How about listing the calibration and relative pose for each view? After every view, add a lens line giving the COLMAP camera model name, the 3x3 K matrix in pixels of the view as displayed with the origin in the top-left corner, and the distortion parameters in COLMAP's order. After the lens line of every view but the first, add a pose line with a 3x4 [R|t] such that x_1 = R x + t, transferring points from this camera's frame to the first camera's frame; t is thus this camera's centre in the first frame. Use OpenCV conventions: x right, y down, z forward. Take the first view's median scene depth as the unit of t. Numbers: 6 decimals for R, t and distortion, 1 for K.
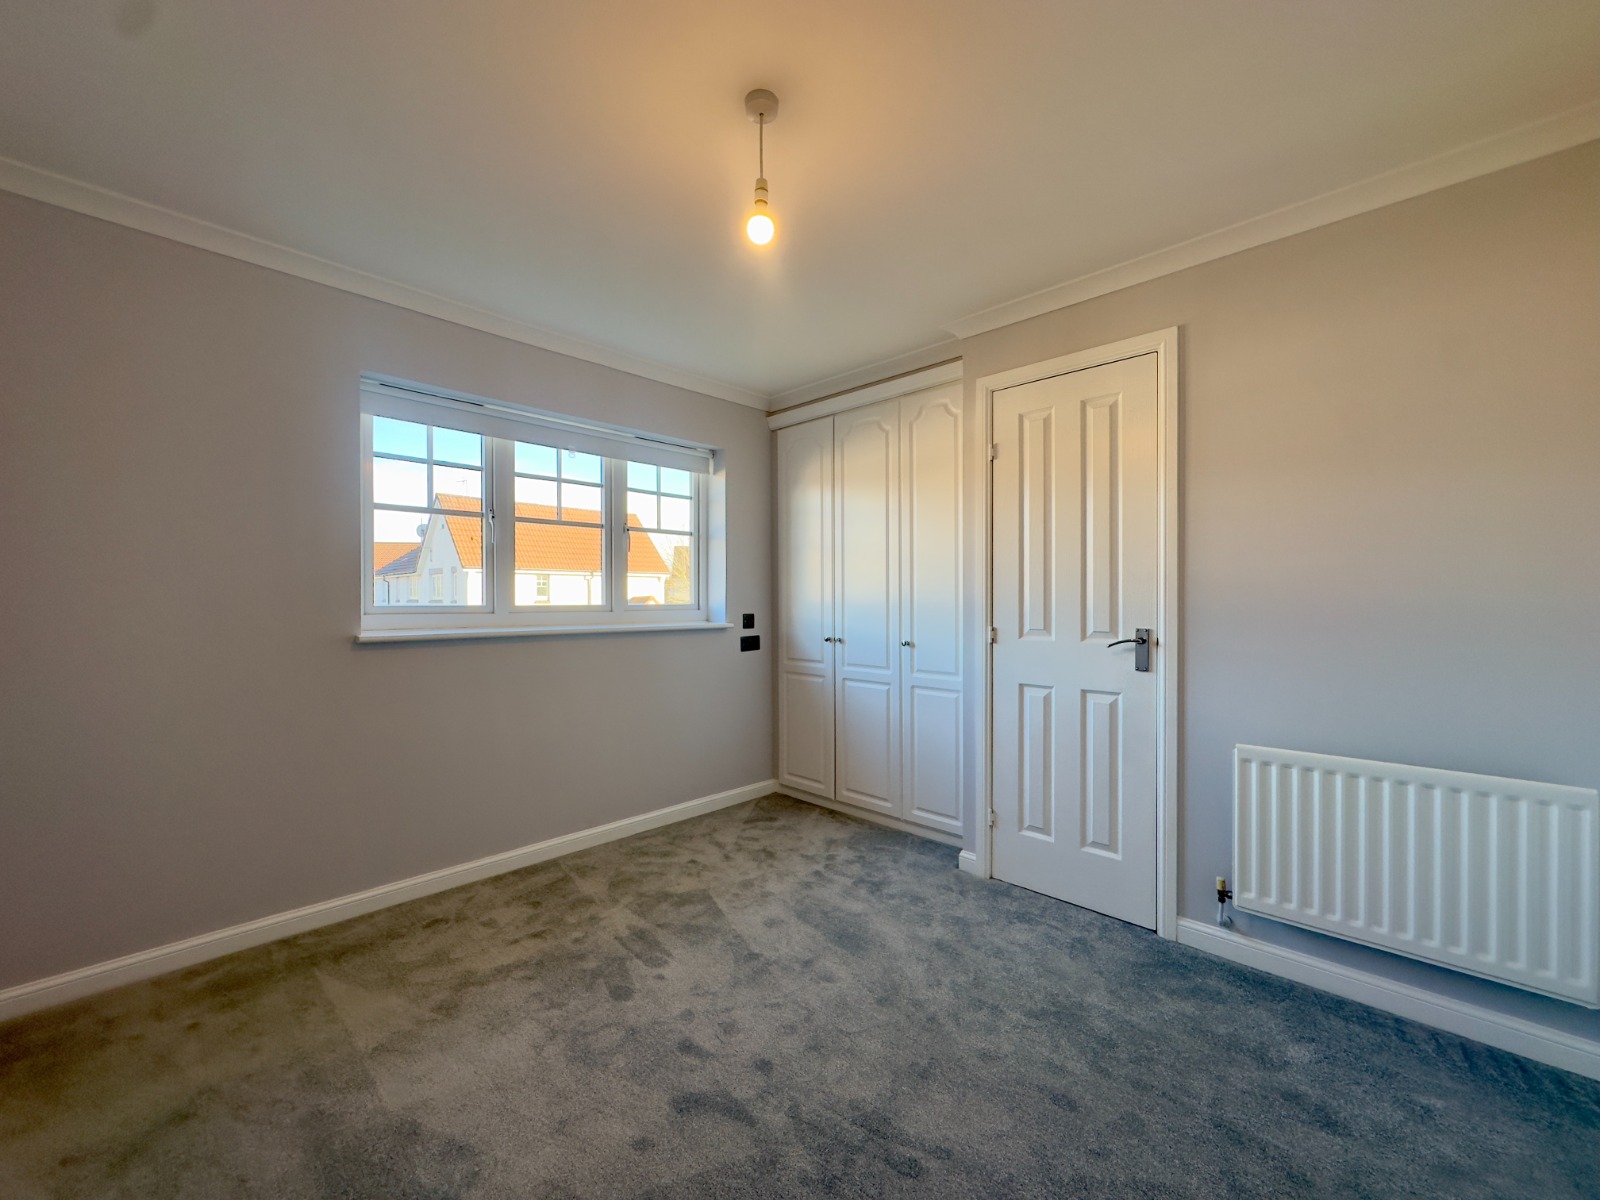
lens RADIAL K [[638.7, 0, 799.0], [0, 638.7, 599.7], [0, 0, 1]] dist [-0.003241, 0.000763]
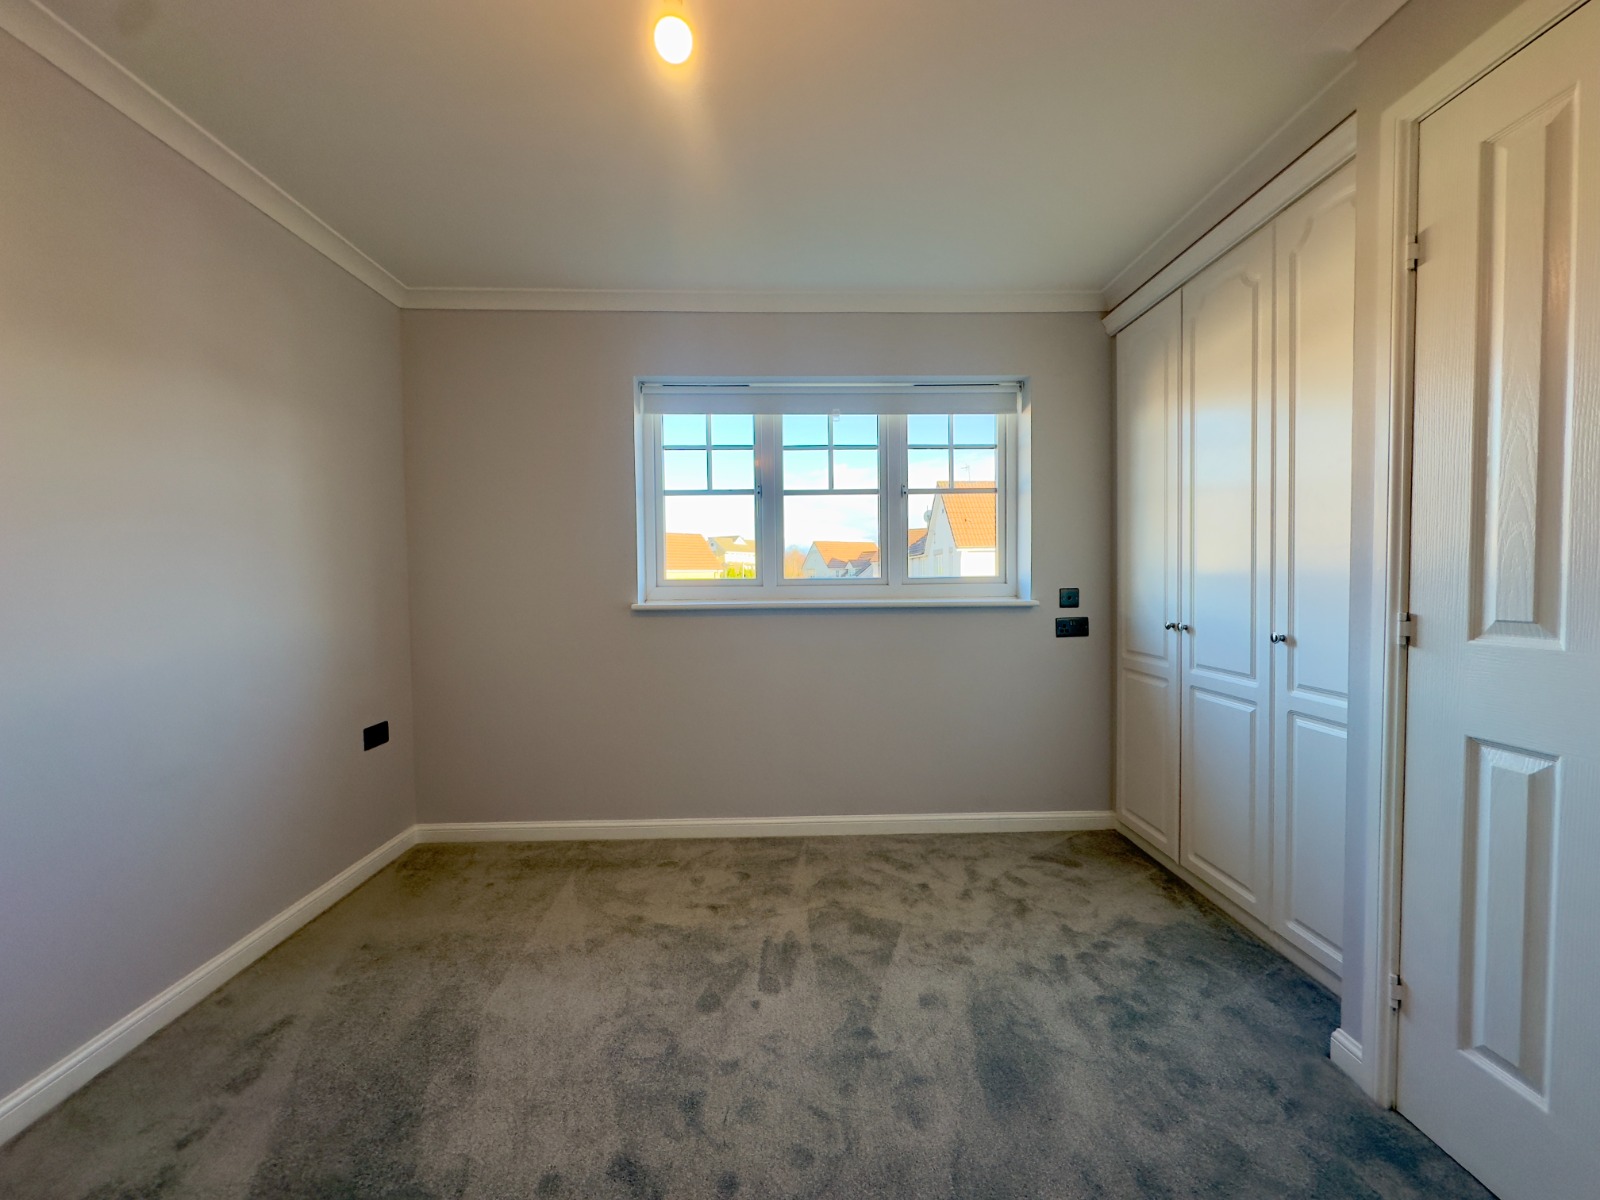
lens RADIAL K [[638.7, 0, 799.0], [0, 638.7, 599.7], [0, 0, 1]] dist [-0.003241, 0.000763]
pose [[0.717315, 0.014828, -0.696591, 0.294585], [0.009594, 0.999469, 0.031155, 0.011842], [0.696683, -0.029031, 0.716792, 0.308598]]
